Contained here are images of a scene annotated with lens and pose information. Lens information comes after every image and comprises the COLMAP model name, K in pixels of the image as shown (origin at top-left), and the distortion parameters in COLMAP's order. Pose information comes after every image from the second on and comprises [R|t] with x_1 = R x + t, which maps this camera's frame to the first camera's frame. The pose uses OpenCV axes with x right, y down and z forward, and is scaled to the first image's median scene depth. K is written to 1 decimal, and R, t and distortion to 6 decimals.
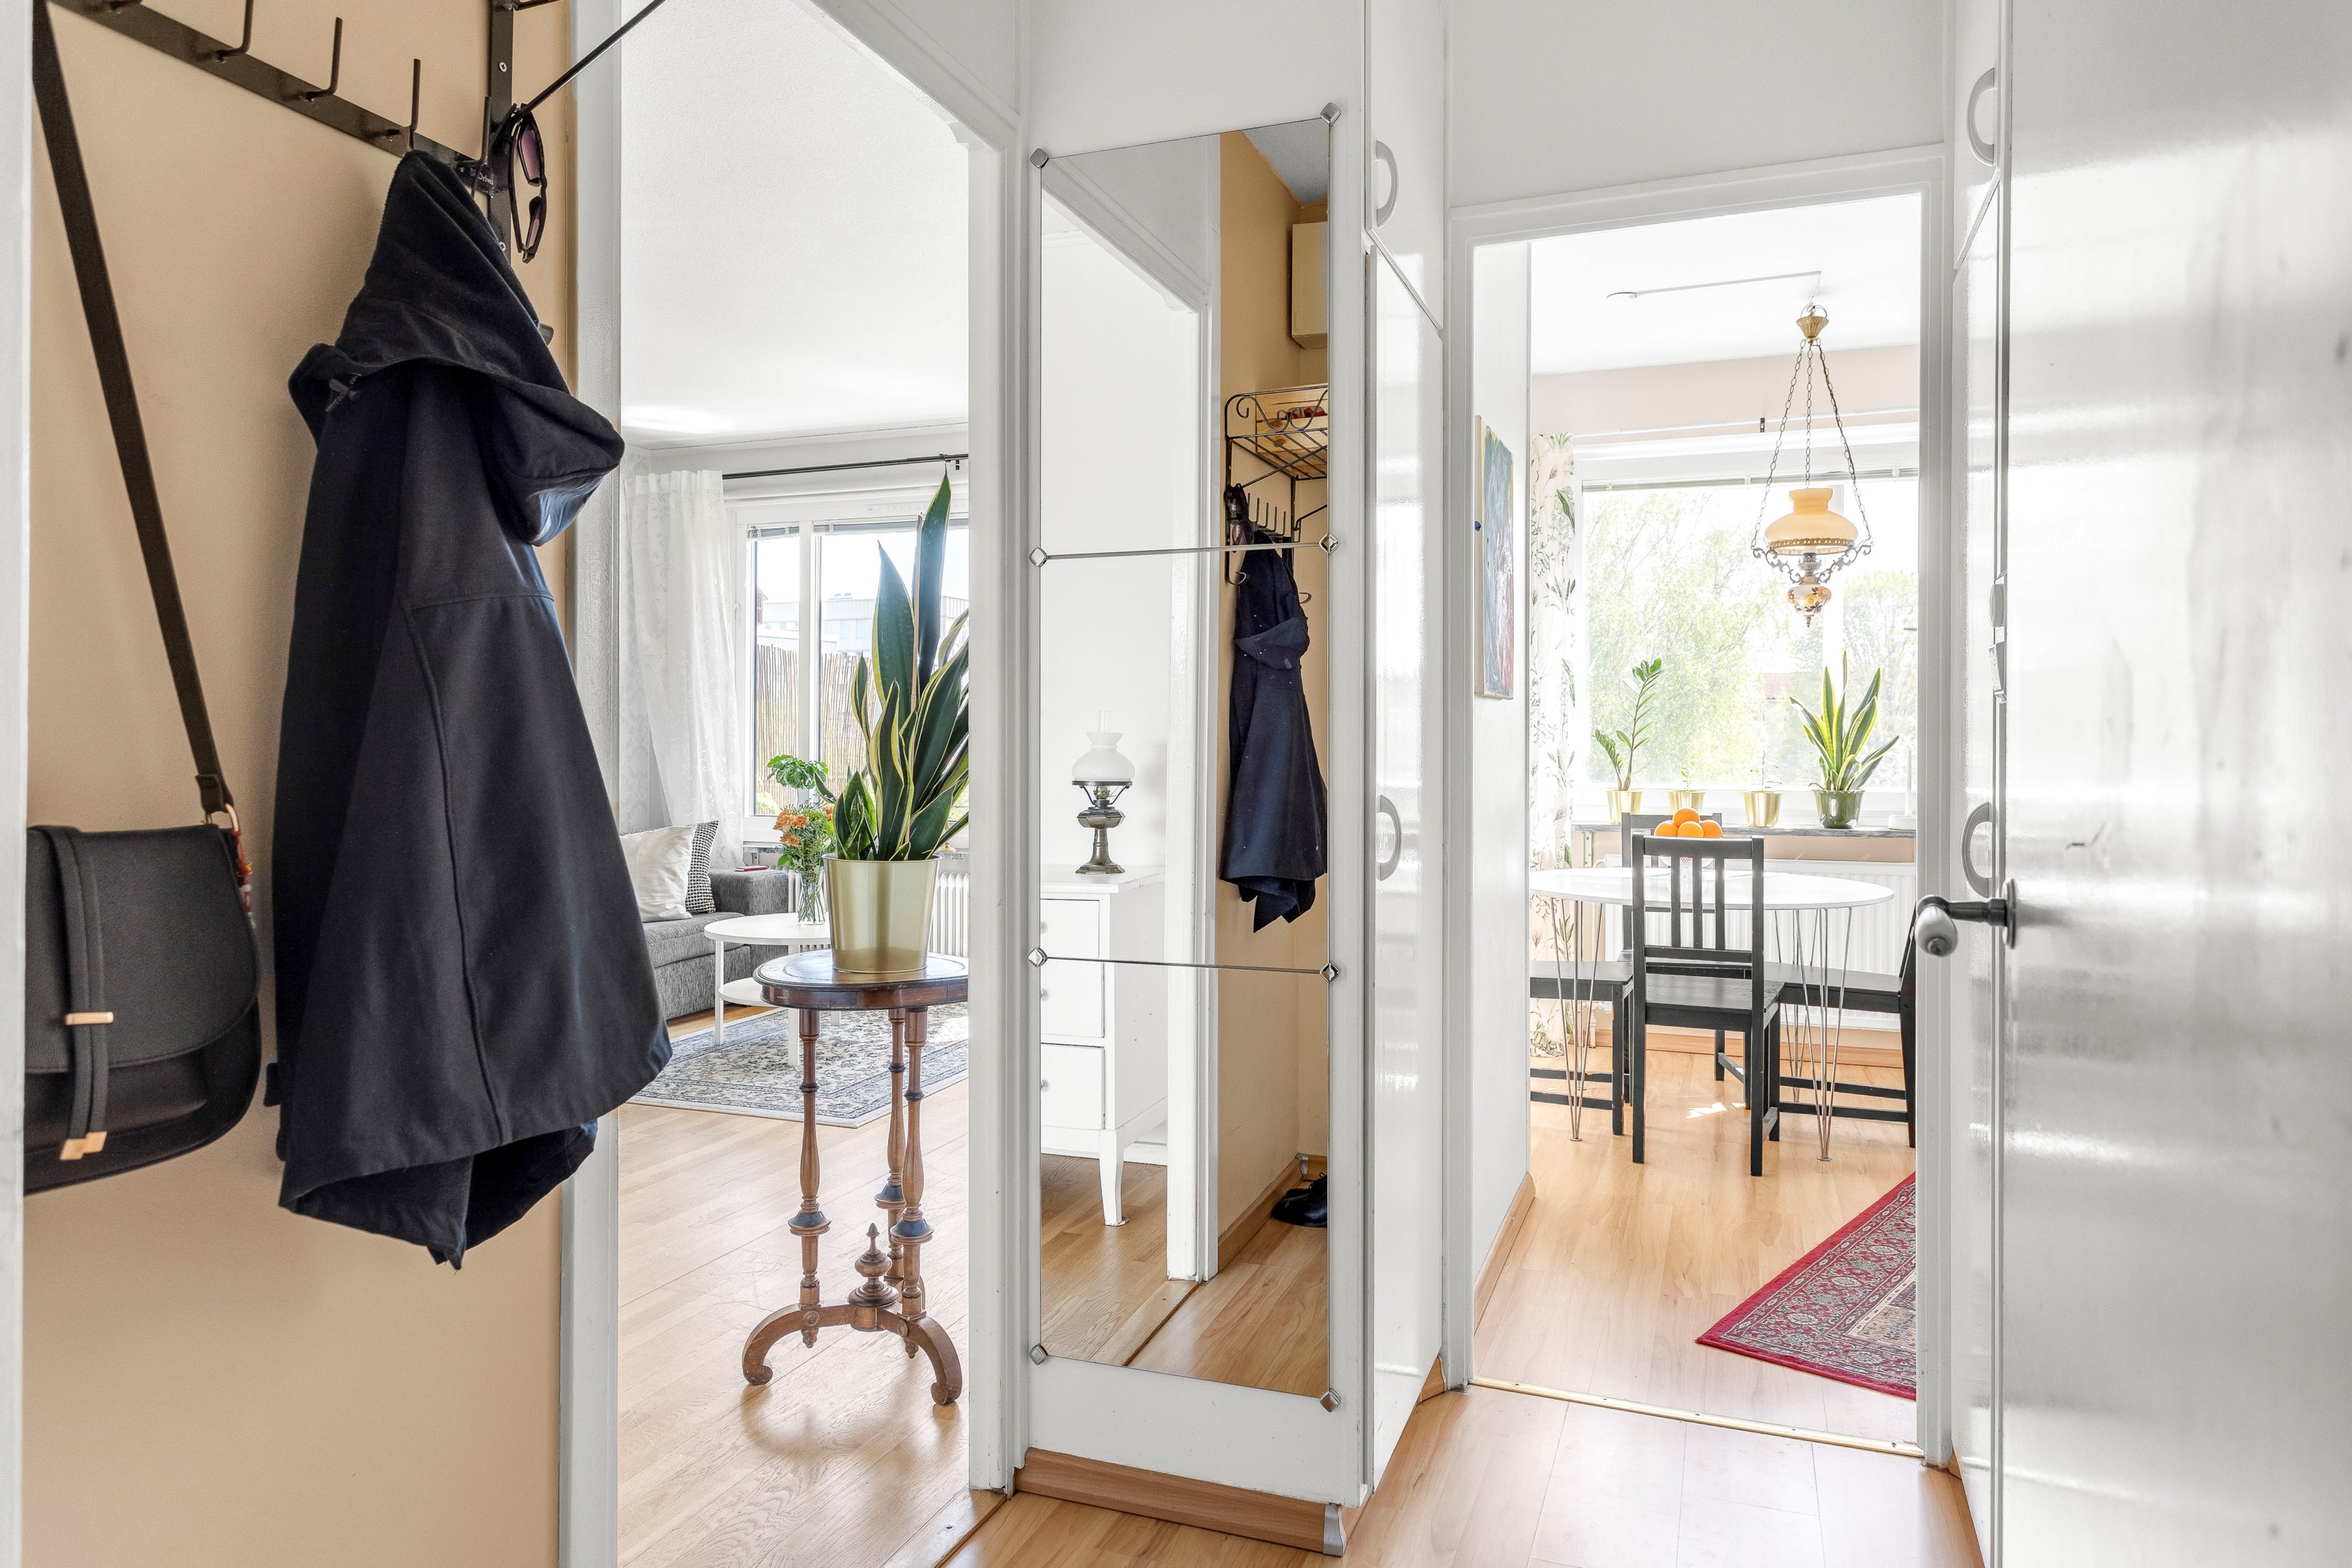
lens RADIAL K [[1494.8, 0, 1138.8], [0, 1494.8, 744.4], [0, 0, 1]] dist [0.004174, 0.003414]
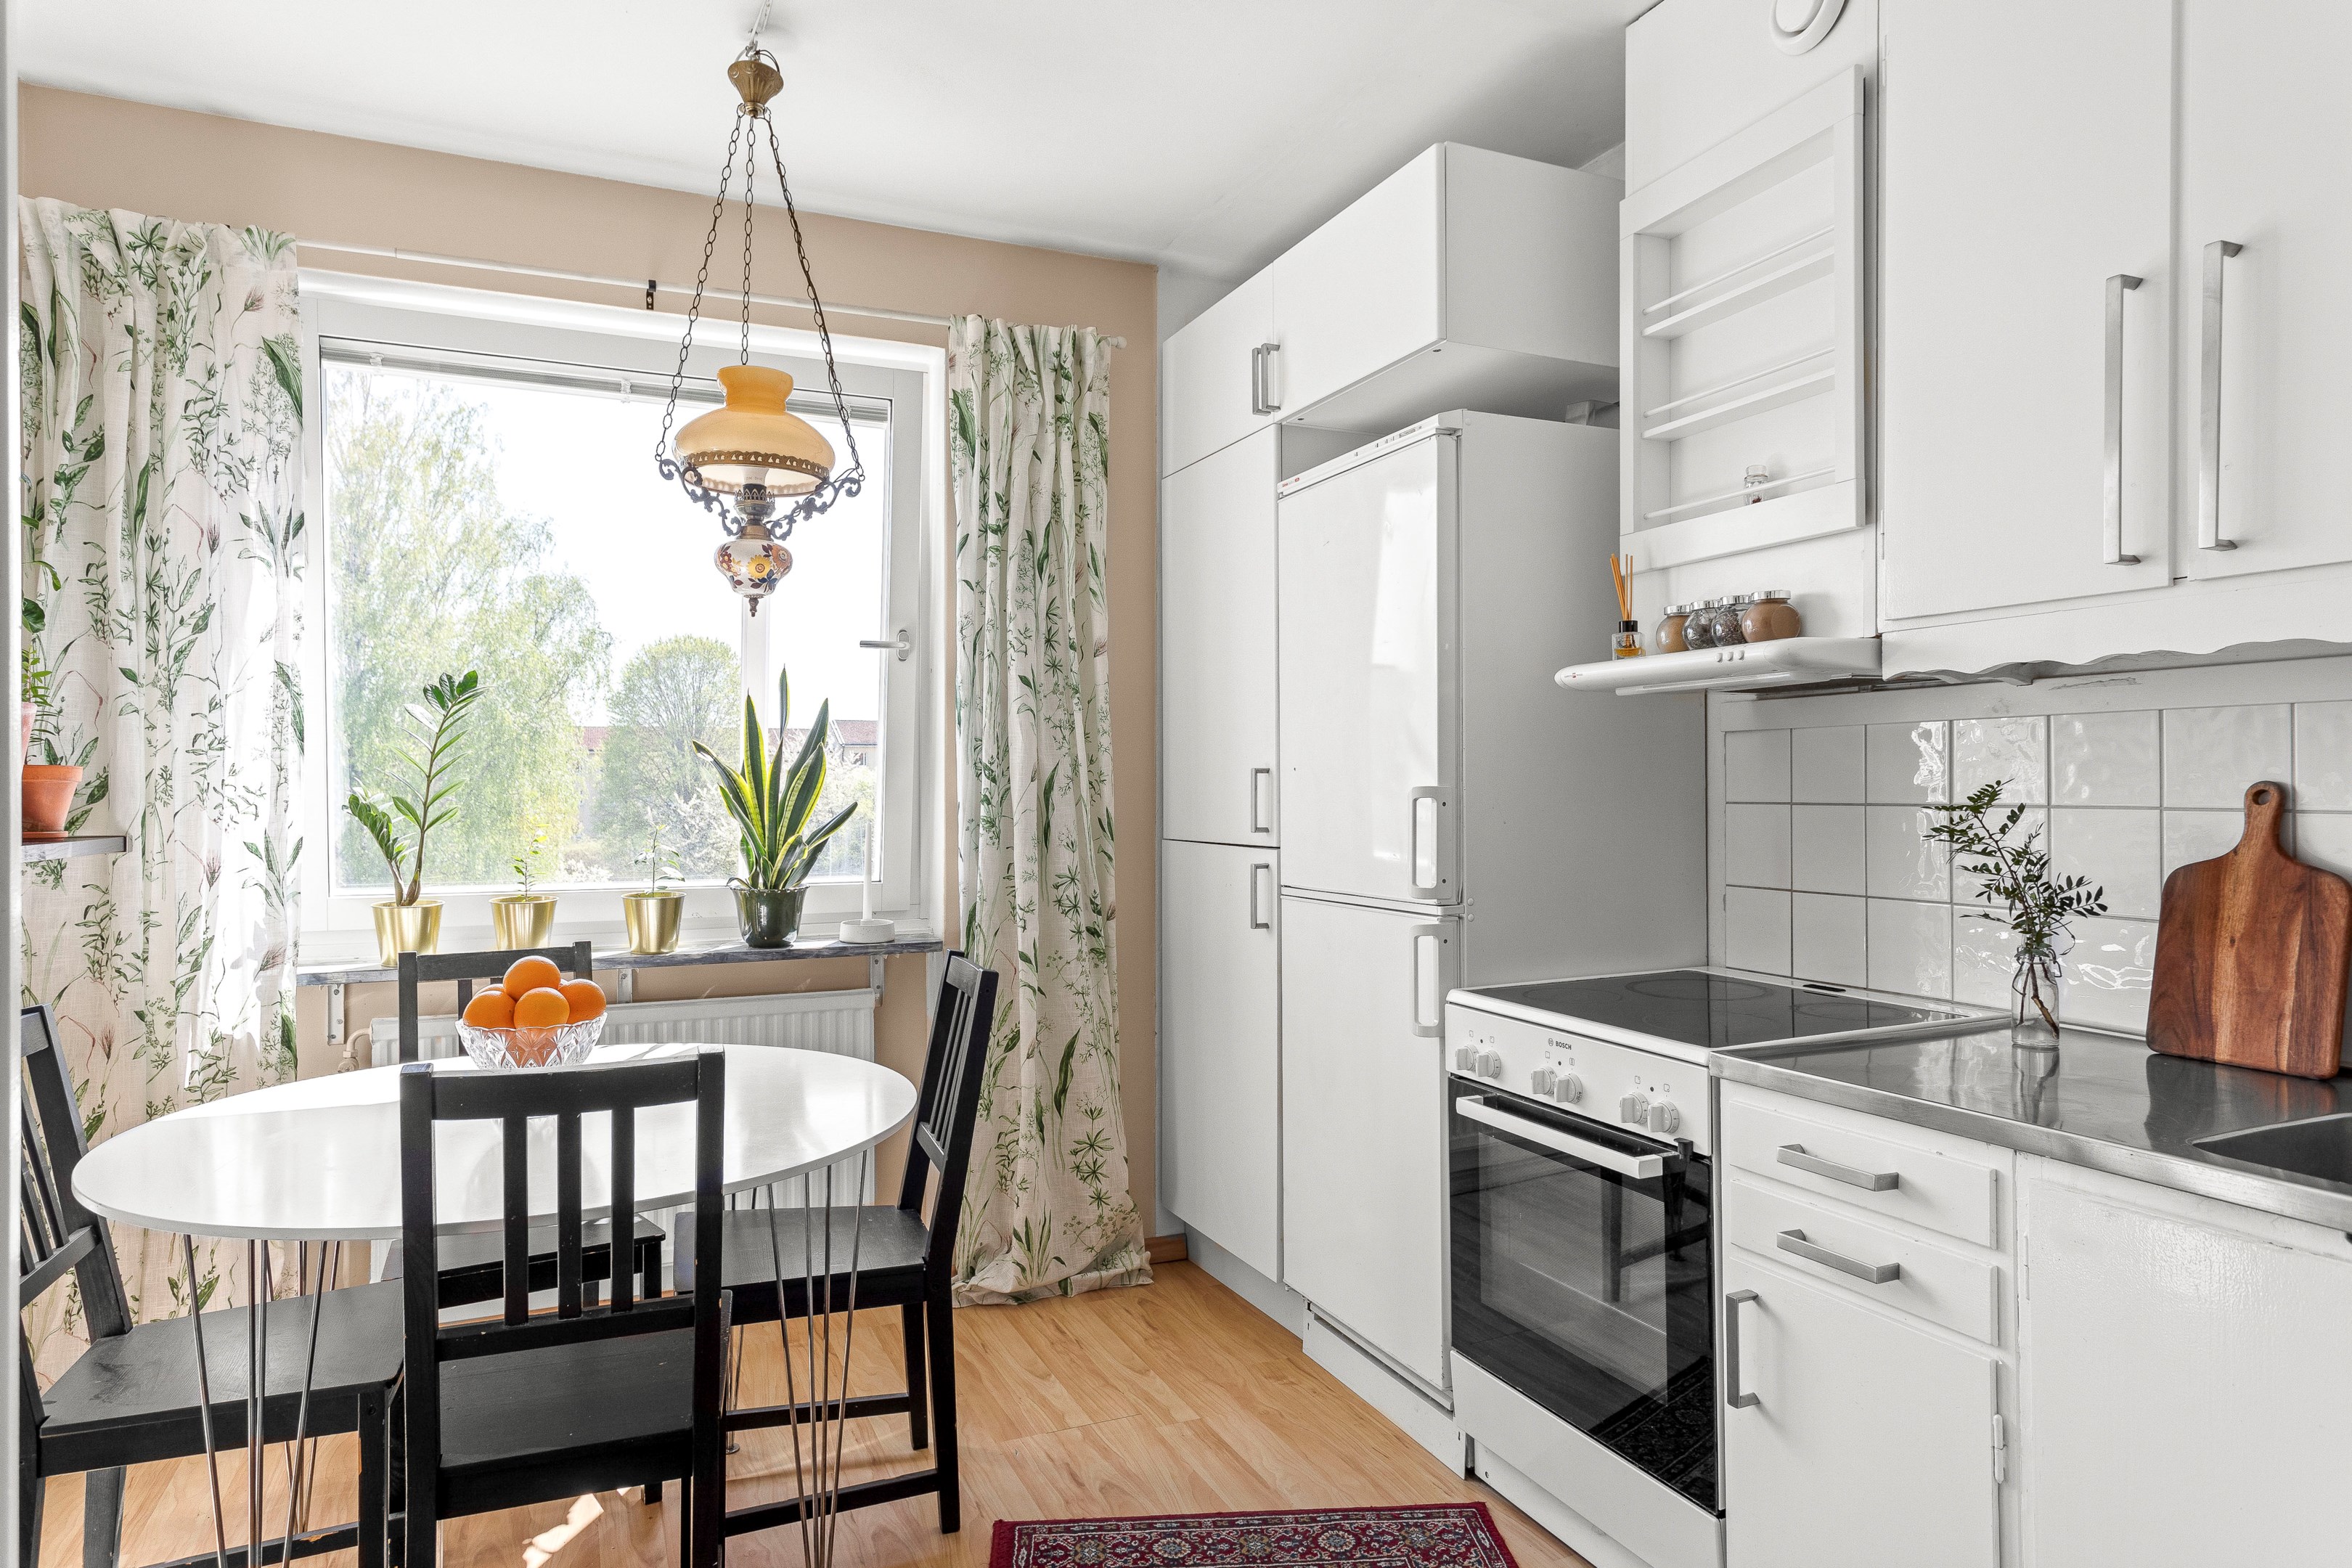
lens RADIAL K [[1415.3, 0, 1181.0], [0, 1415.3, 779.5], [0, 0, 1]] dist [0.019145, 0.000819]
pose [[0.700105, 0.000169, 0.714040, 0.155450], [0.006917, 0.999951, -0.007020, -0.010380], [-0.714007, 0.009854, 0.700069, 0.445084]]
